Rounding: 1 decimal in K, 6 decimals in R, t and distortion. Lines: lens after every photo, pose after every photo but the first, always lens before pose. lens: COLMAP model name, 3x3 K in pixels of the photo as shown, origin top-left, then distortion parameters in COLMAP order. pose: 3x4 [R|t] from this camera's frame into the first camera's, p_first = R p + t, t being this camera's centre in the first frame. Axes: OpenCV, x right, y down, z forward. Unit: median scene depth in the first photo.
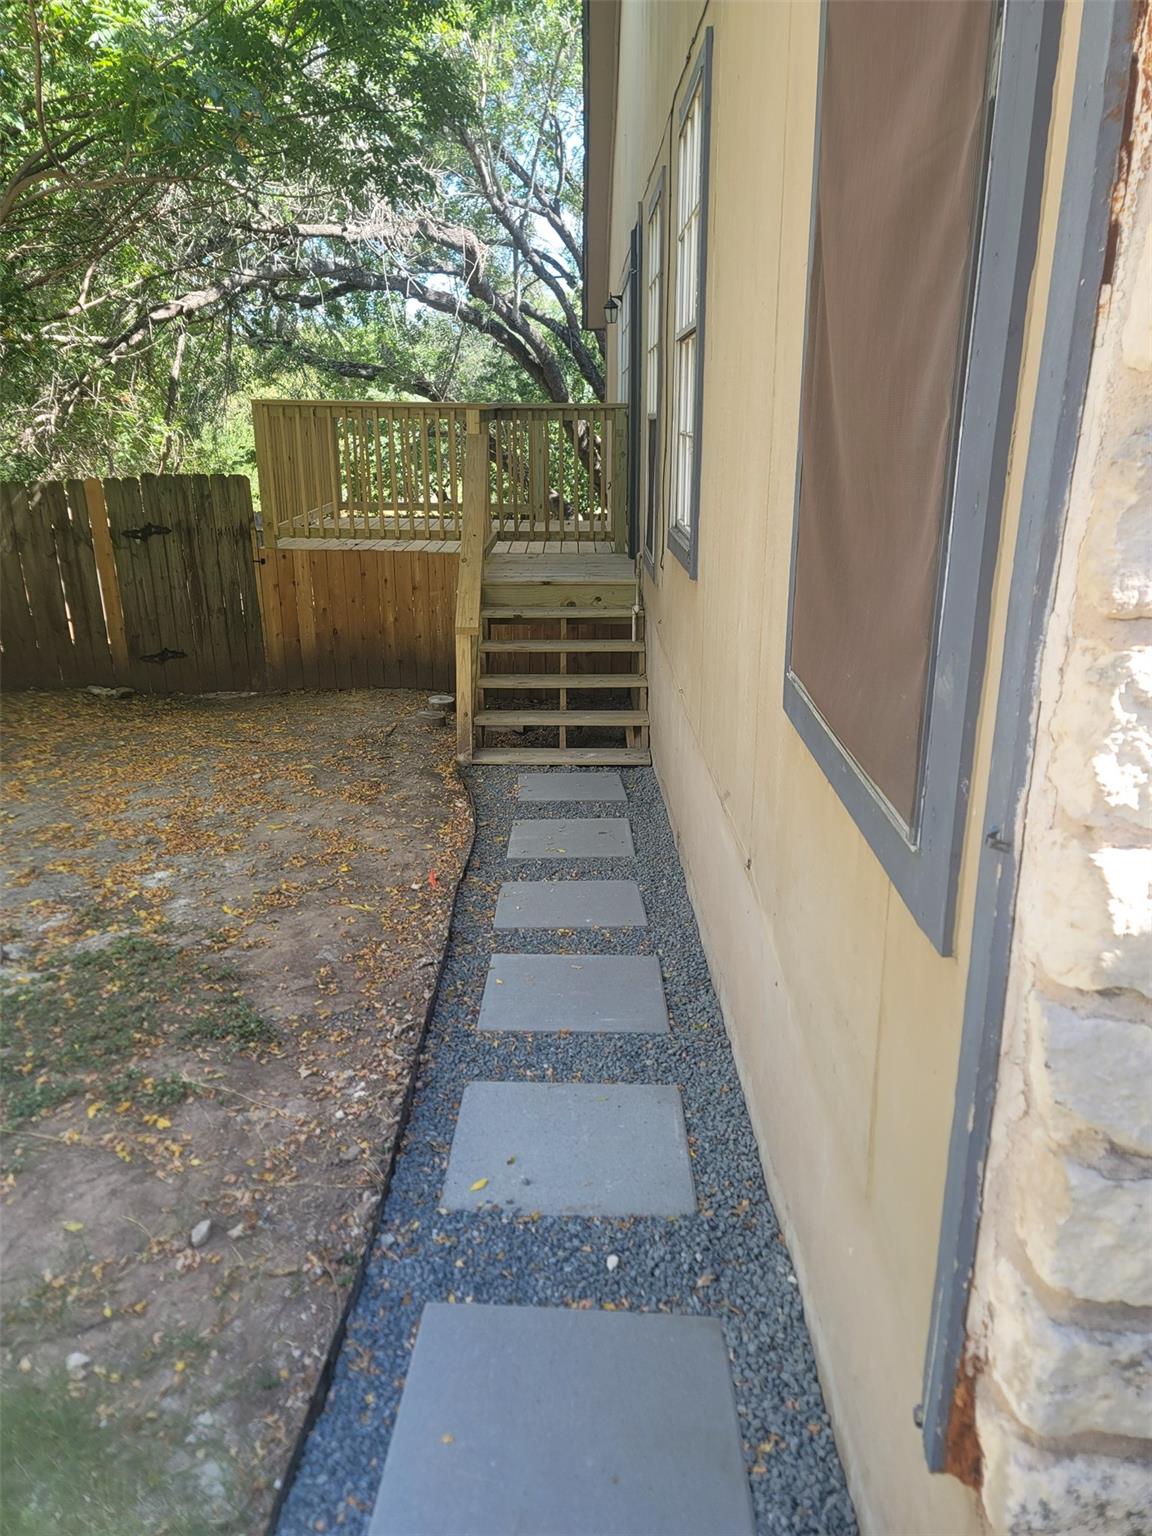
lens RADIAL K [[1123.6, 0, 582.9], [0, 1123.6, 769.2], [0, 0, 1]] dist [0.049742, 0.000217]
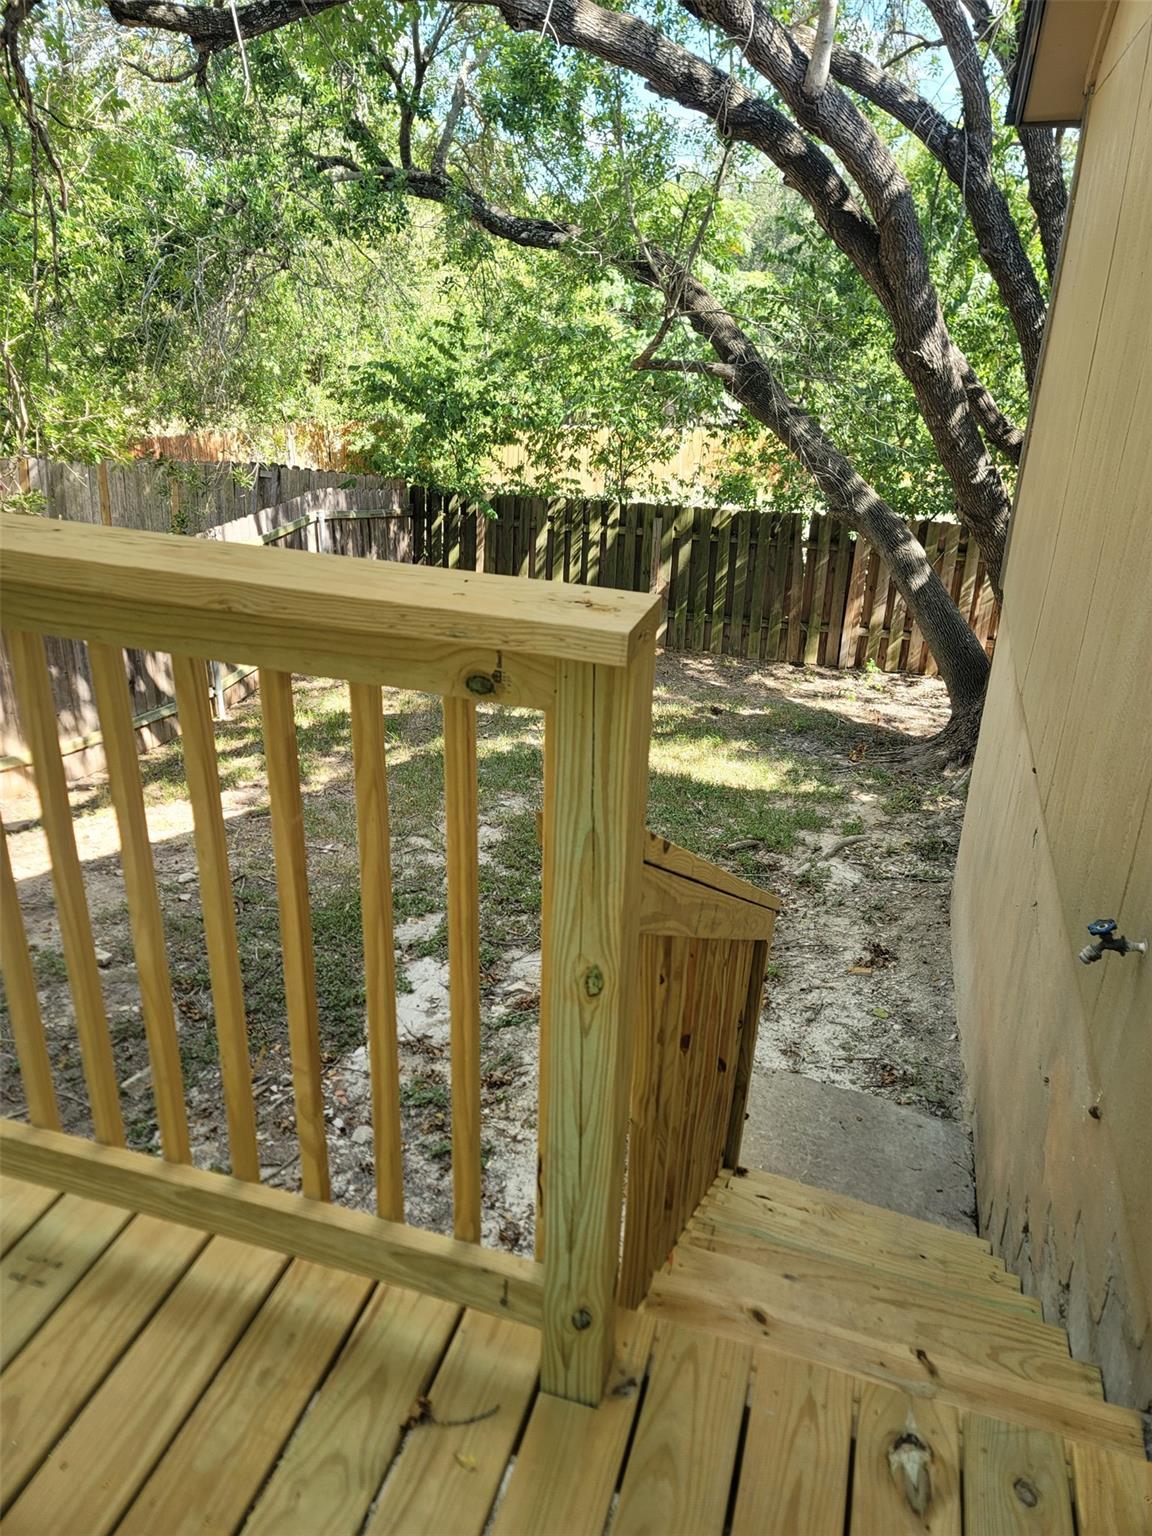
lens RADIAL K [[1140.0, 0, 575.5], [0, 1140.0, 791.3], [0, 0, 1]] dist [0.053620, -0.068708]
pose [[0.957499, 0.146509, -0.248458, -0.009206], [-0.116833, 0.984563, 0.130326, -0.211347], [0.263716, -0.095759, 0.959835, 0.588186]]
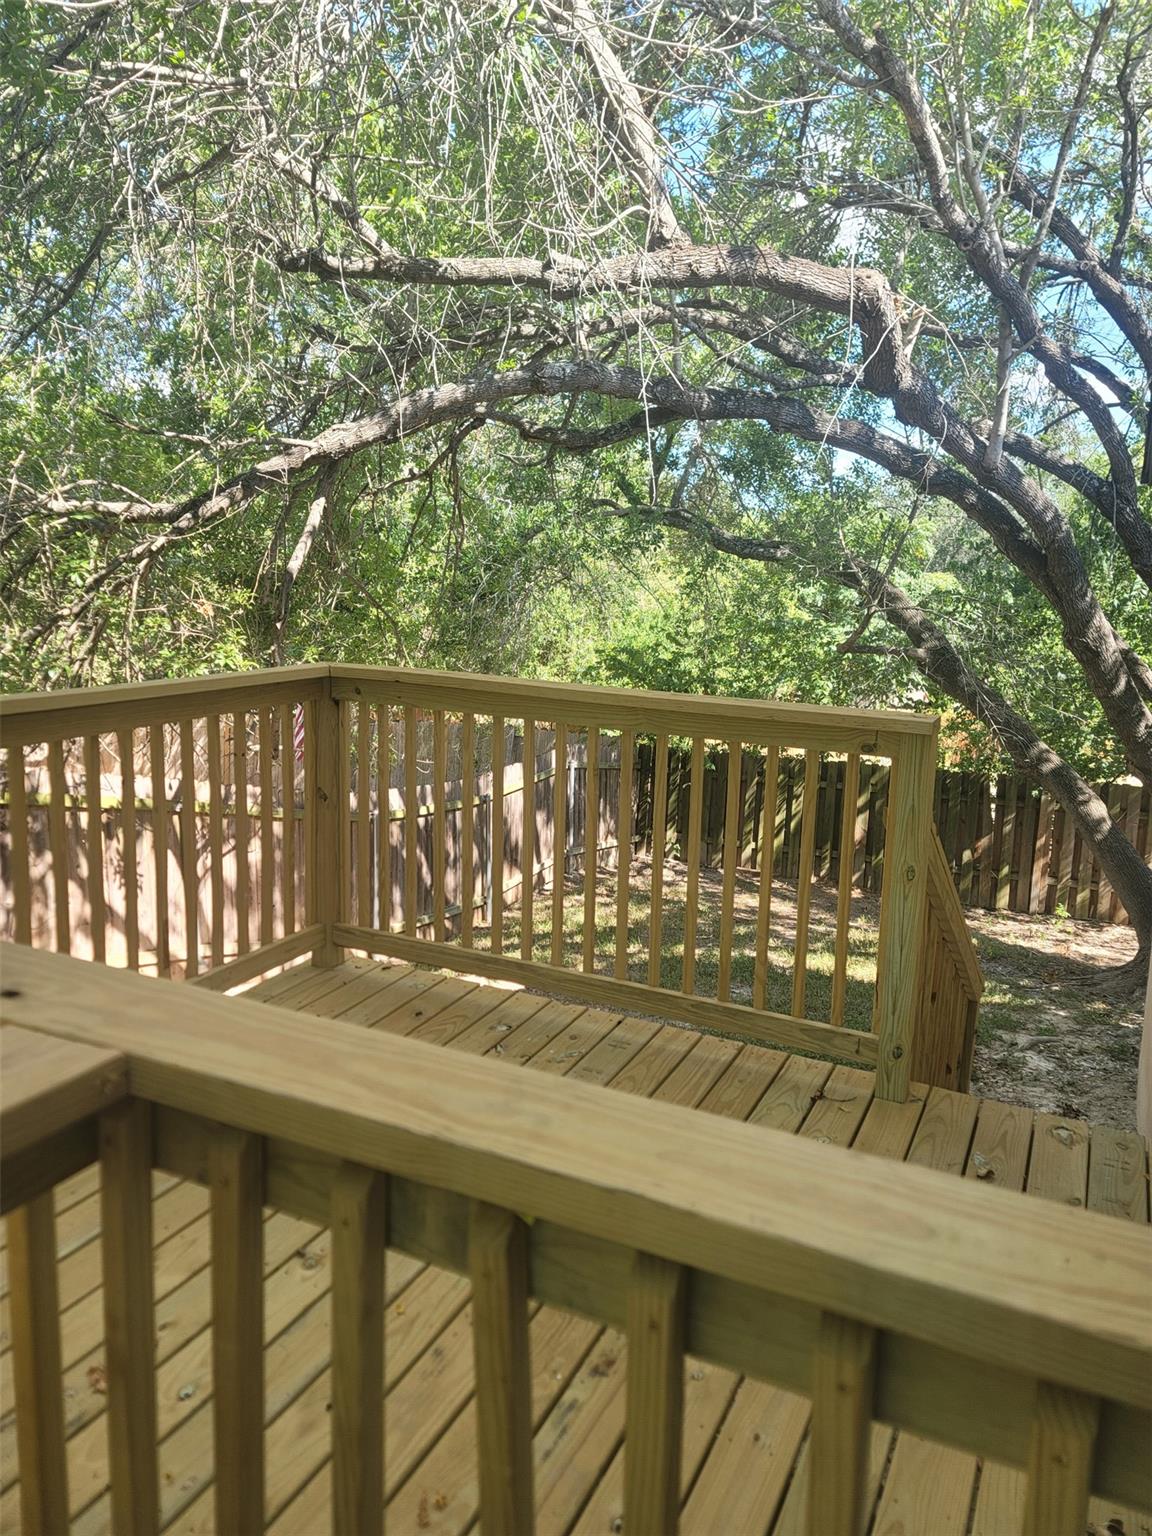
lens RADIAL K [[1123.6, 0, 582.9], [0, 1123.6, 769.2], [0, 0, 1]] dist [0.049742, 0.000217]
pose [[0.901759, 0.100013, -0.420510, 0.001437], [-0.154398, 0.983211, -0.097254, -0.182951], [0.403723, 0.152625, 0.902061, 0.480033]]
